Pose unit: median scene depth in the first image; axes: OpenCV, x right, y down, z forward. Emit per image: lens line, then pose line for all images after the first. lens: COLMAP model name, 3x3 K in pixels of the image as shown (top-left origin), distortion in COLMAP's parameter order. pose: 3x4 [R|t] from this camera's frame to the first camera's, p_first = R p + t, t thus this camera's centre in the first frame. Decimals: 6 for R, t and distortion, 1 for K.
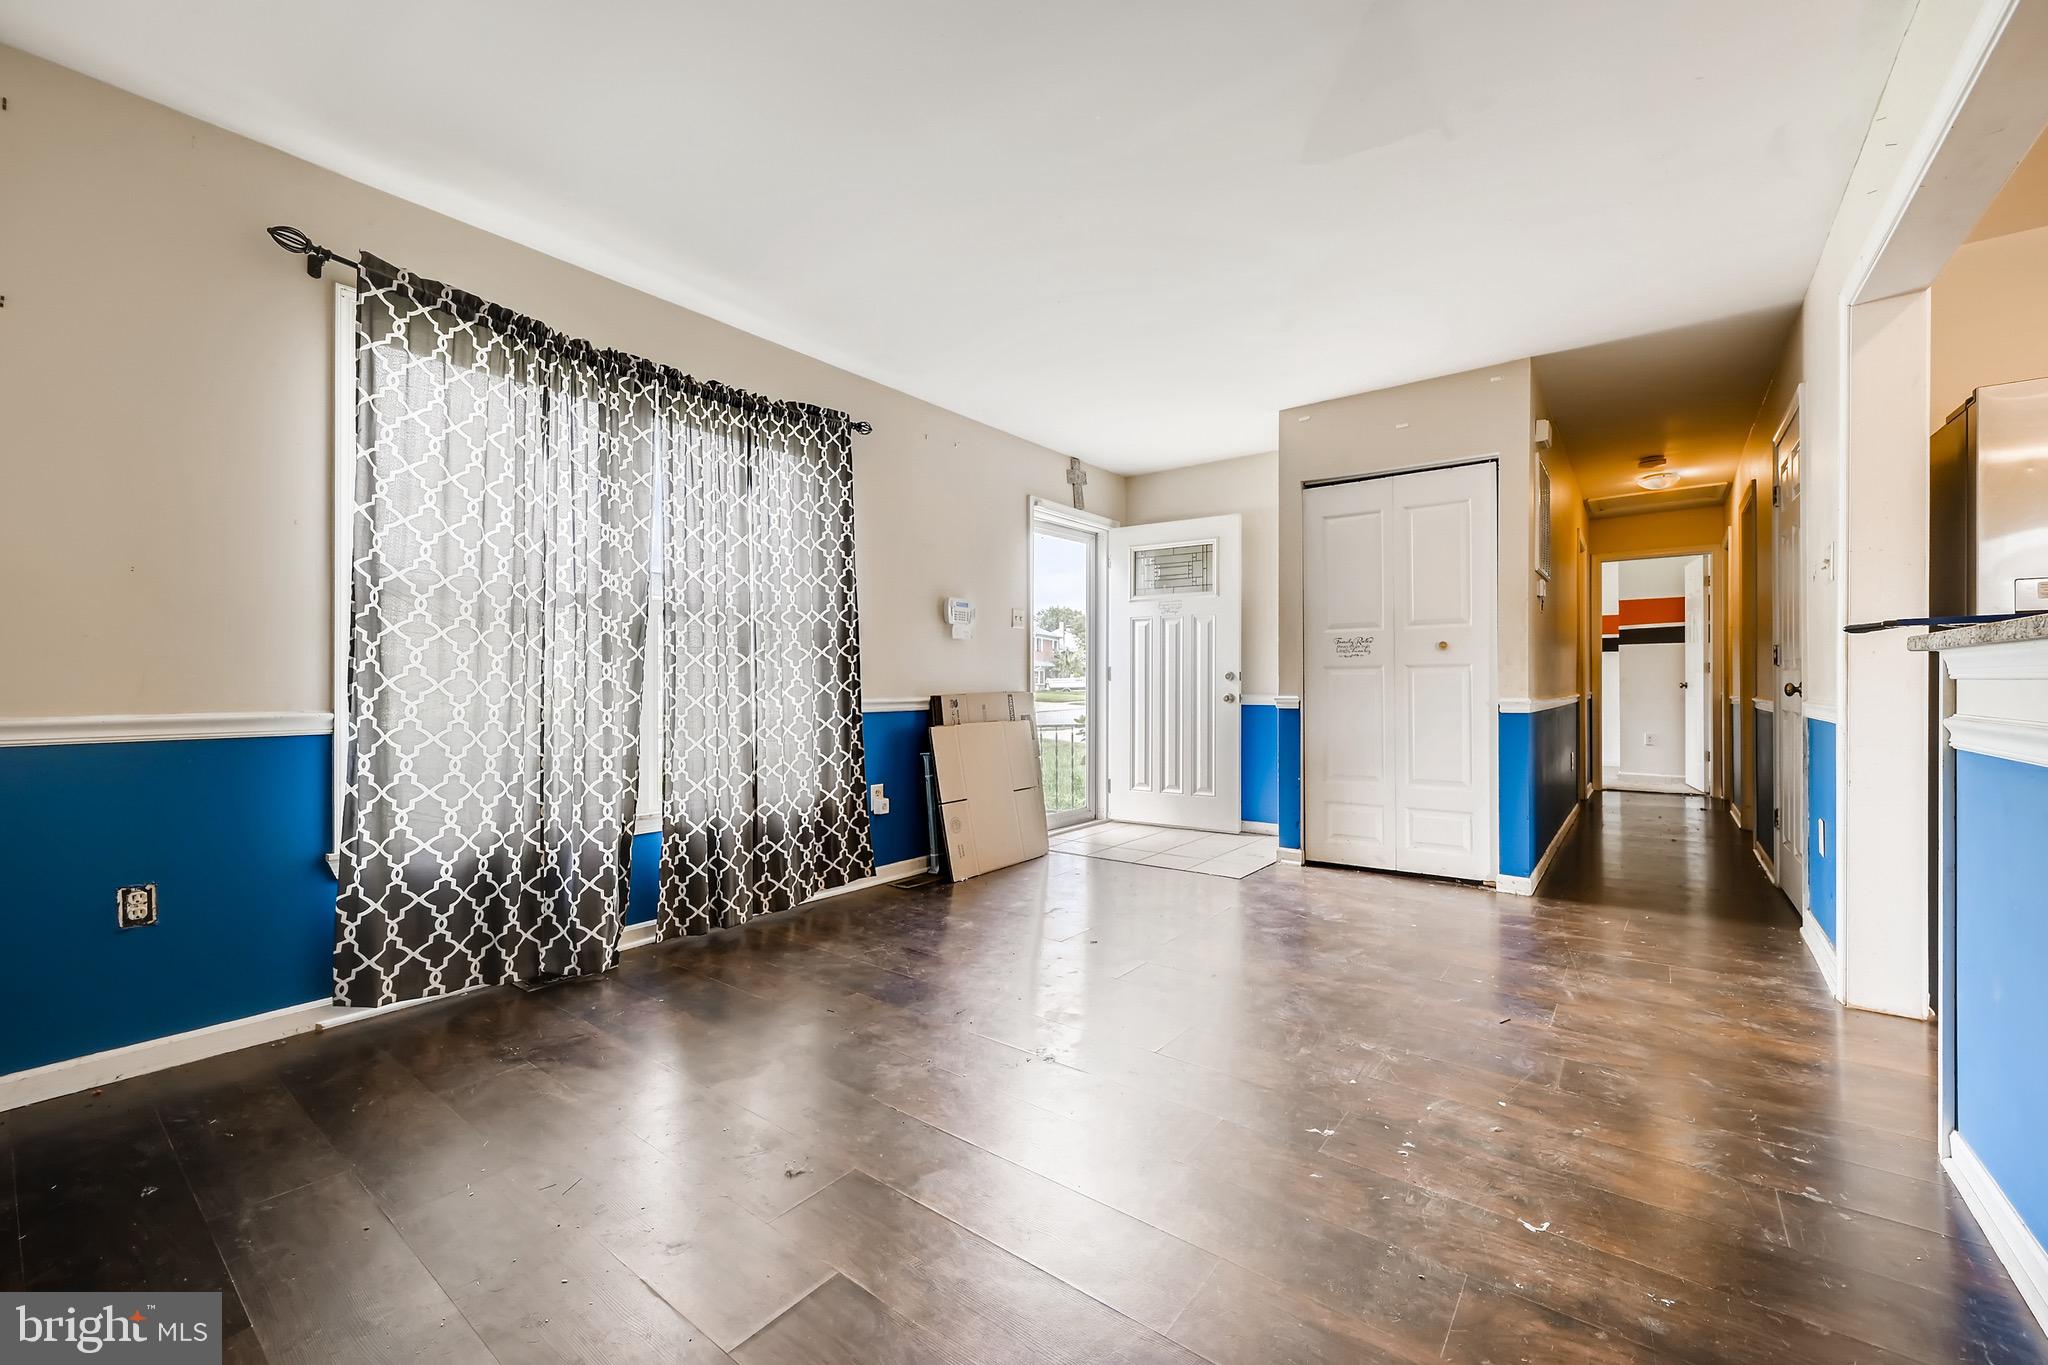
lens RADIAL K [[817.6, 0, 1020.4], [0, 817.6, 692.8], [0, 0, 1]] dist [-0.002336, -0.000064]
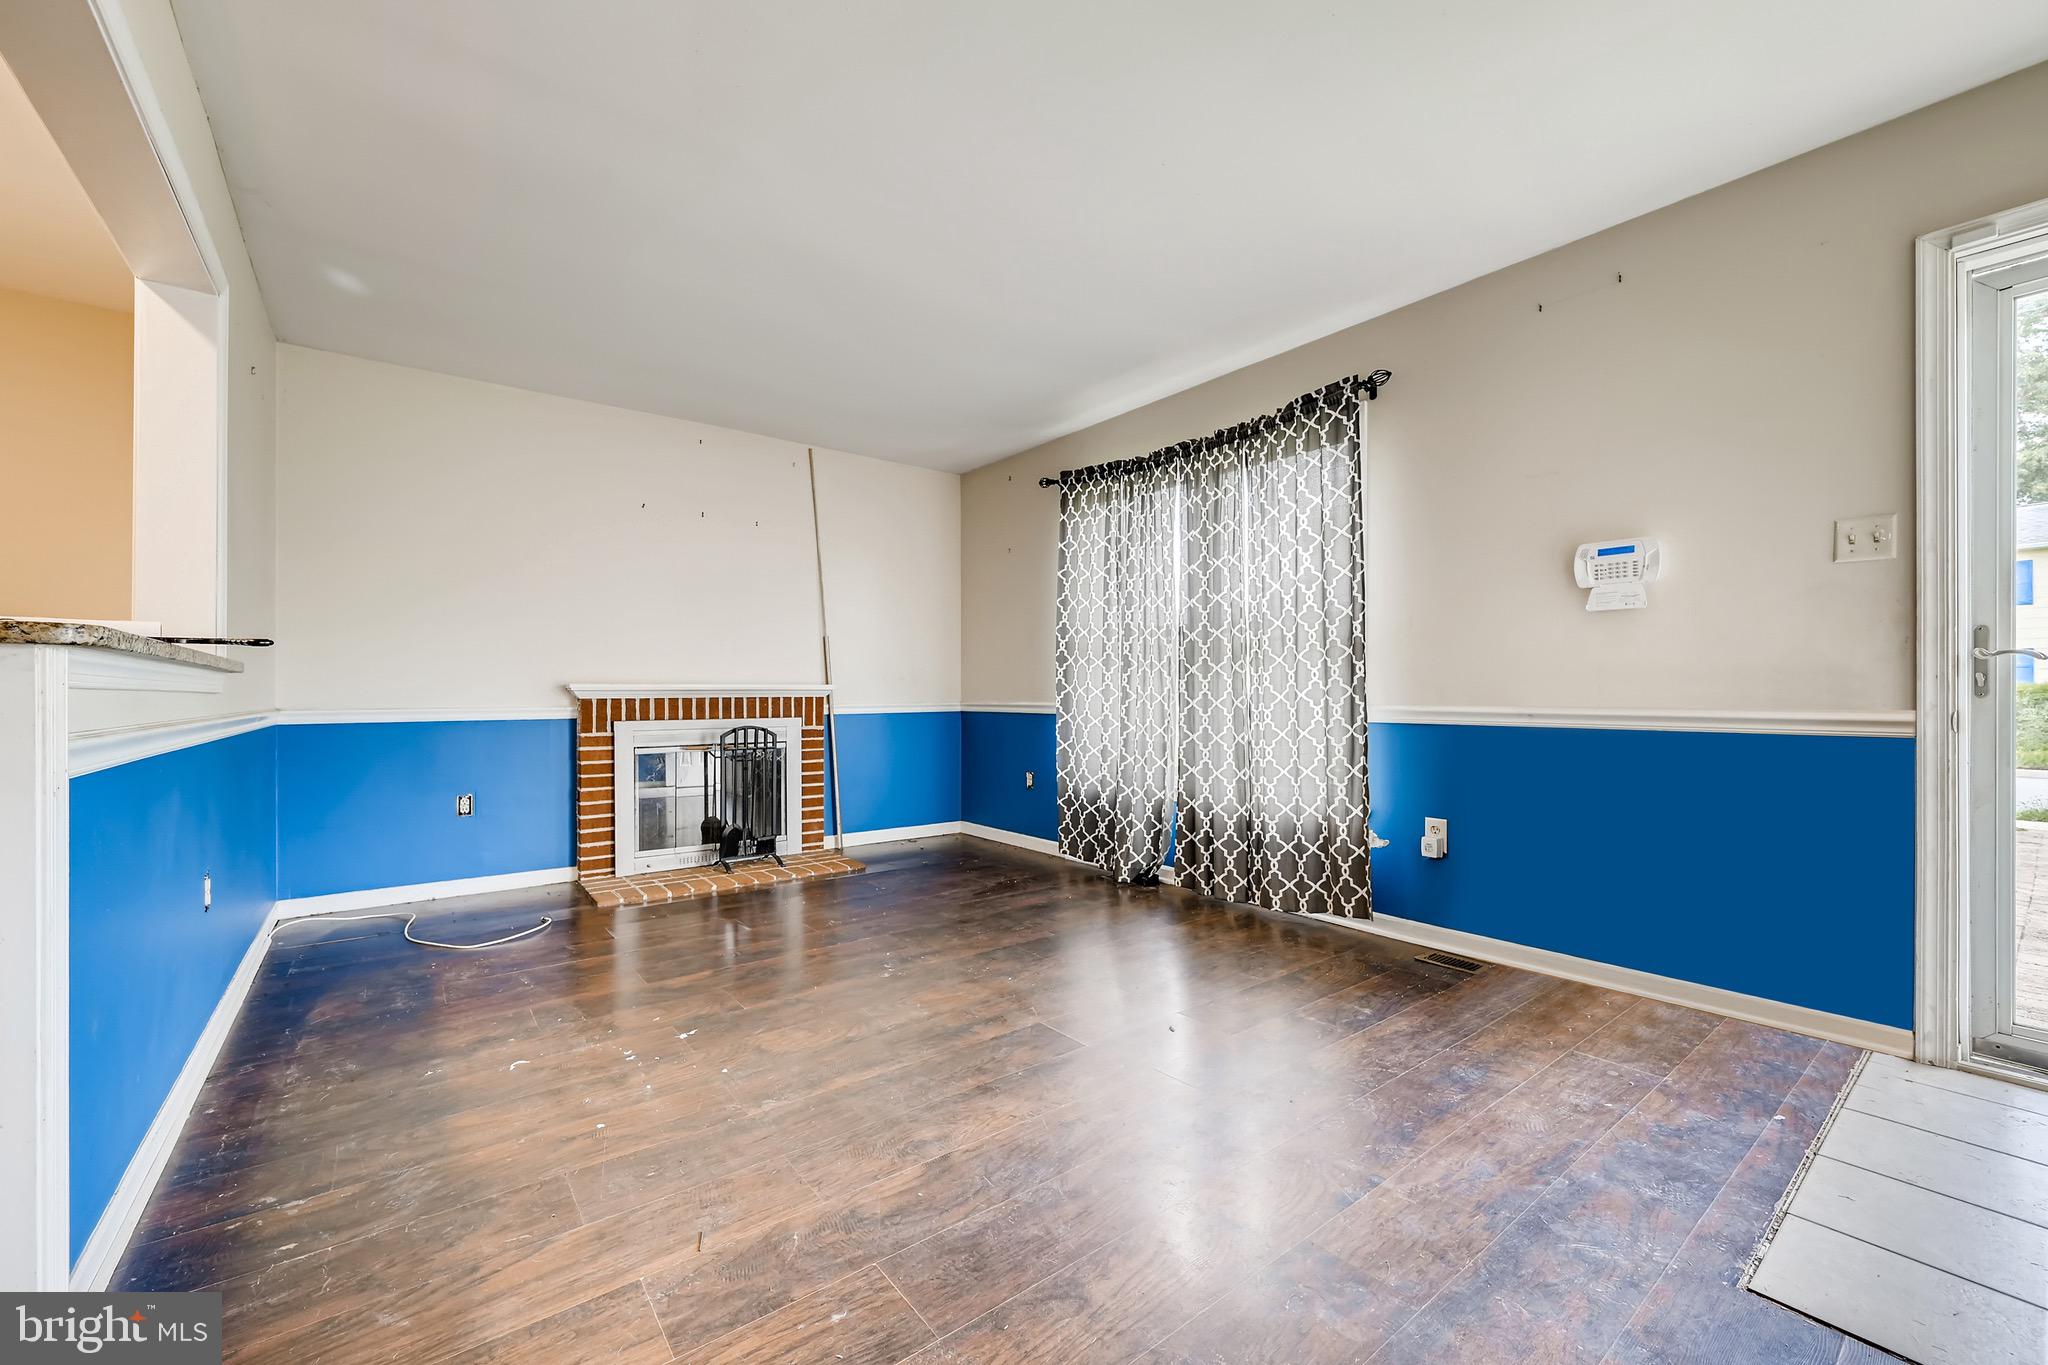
lens RADIAL K [[817.6, 0, 1020.4], [0, 817.6, 692.8], [0, 0, 1]] dist [-0.002336, -0.000064]
pose [[-0.251067, 0.001850, -0.967968, 0.996416], [-0.005894, 0.999977, 0.003440, -0.008589], [0.967952, 0.006569, -0.251051, 1.224971]]
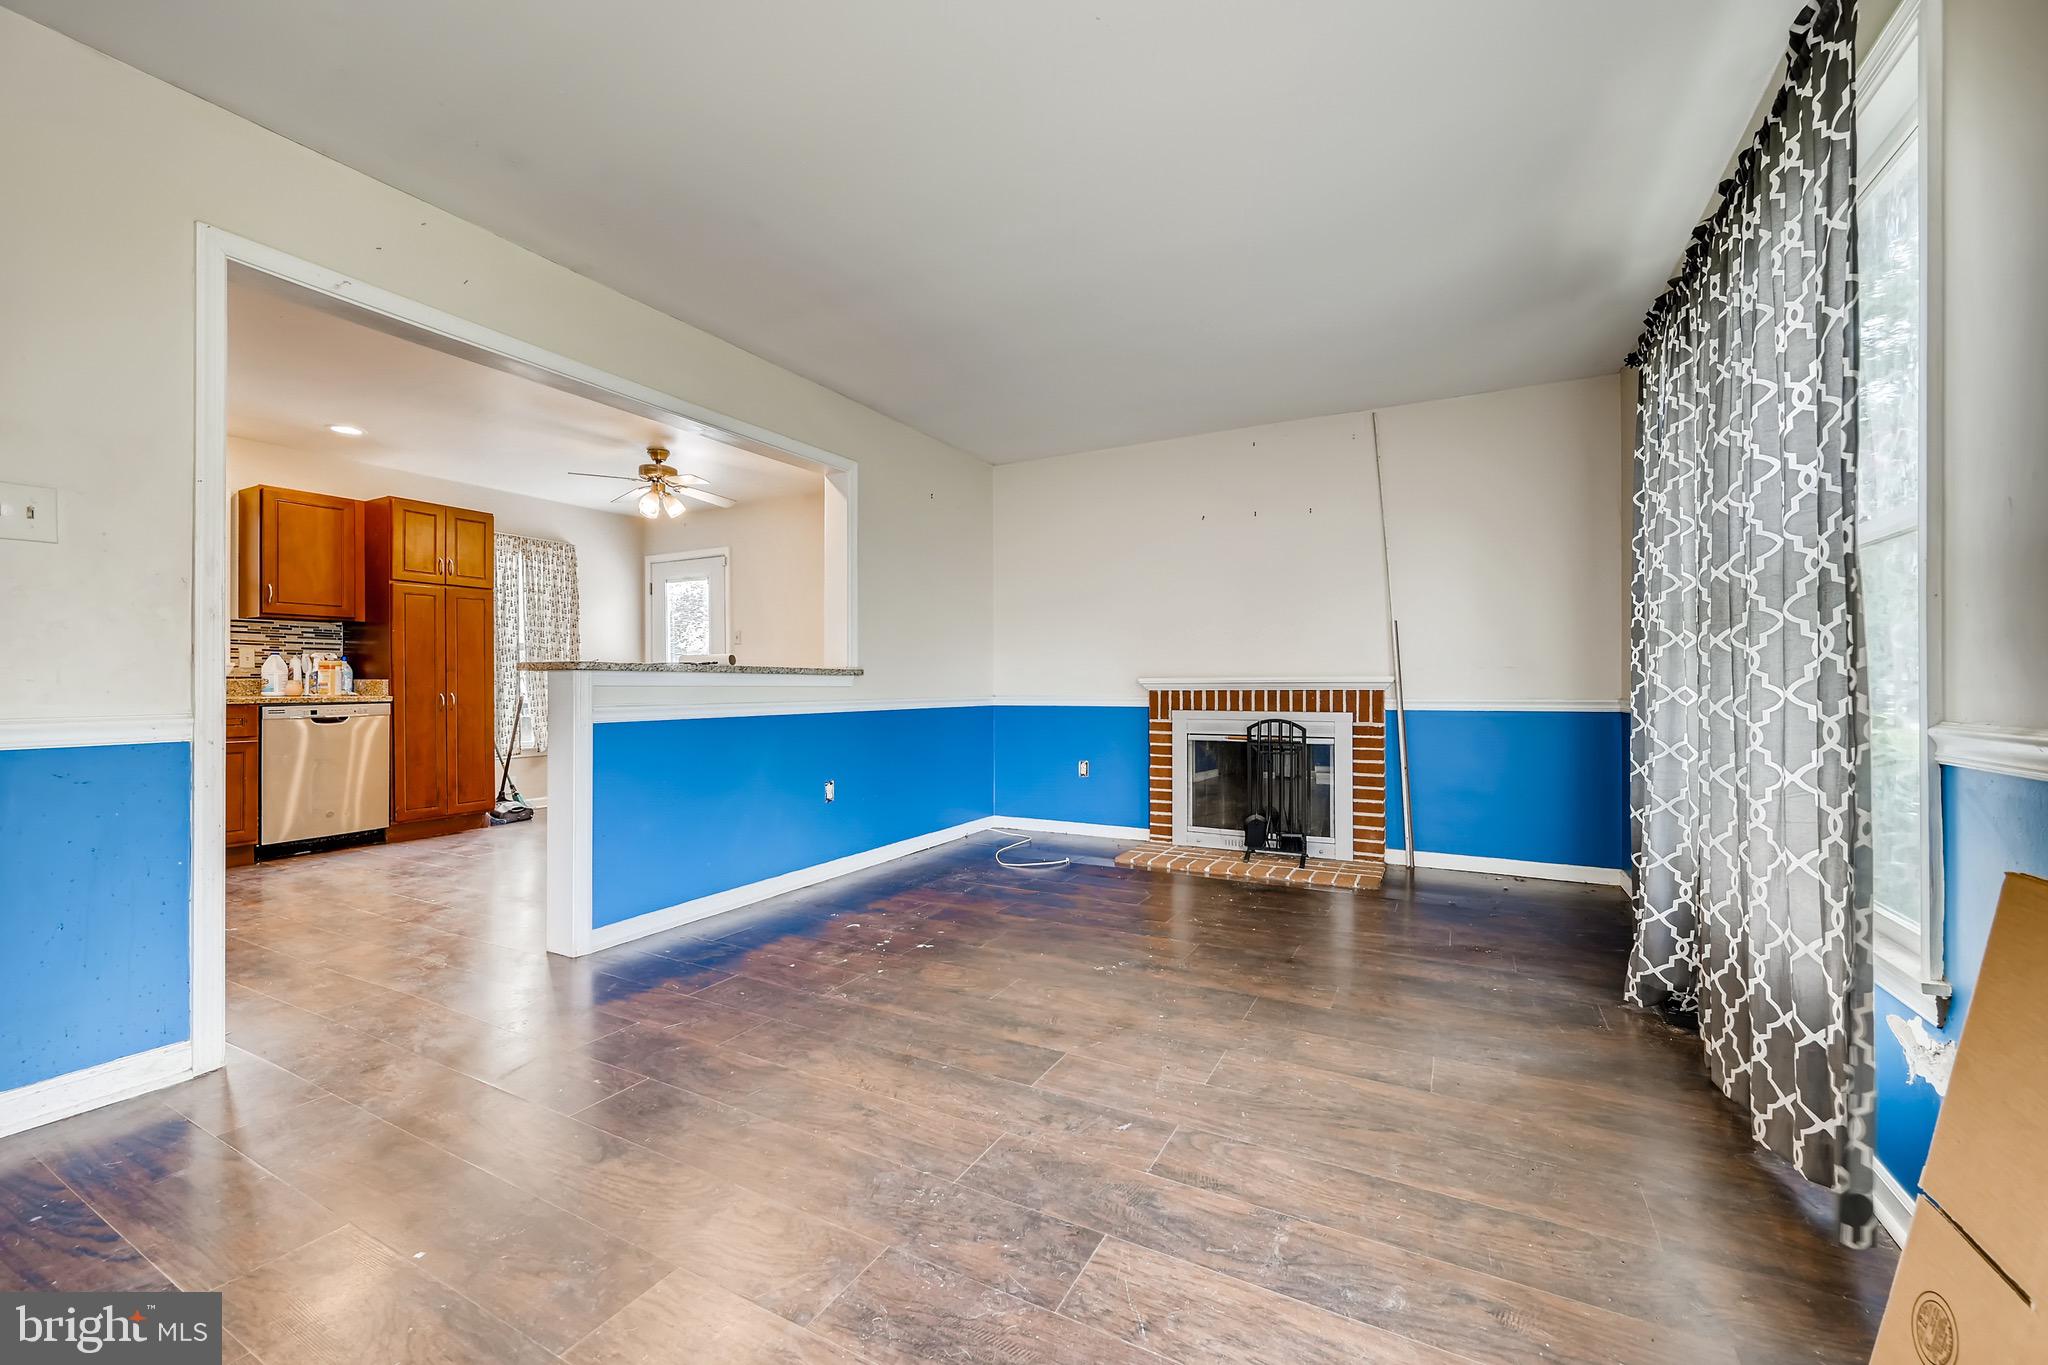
lens RADIAL K [[813.6, 0, 1024.0], [0, 813.6, 682.5], [0, 0, 1]] dist [-0.000279, 0.000167]
pose [[-0.986573, 0.002377, -0.163303, 0.295400], [0.001466, 0.999983, 0.005701, -0.016137], [0.163314, 0.005385, -0.986559, 1.811162]]
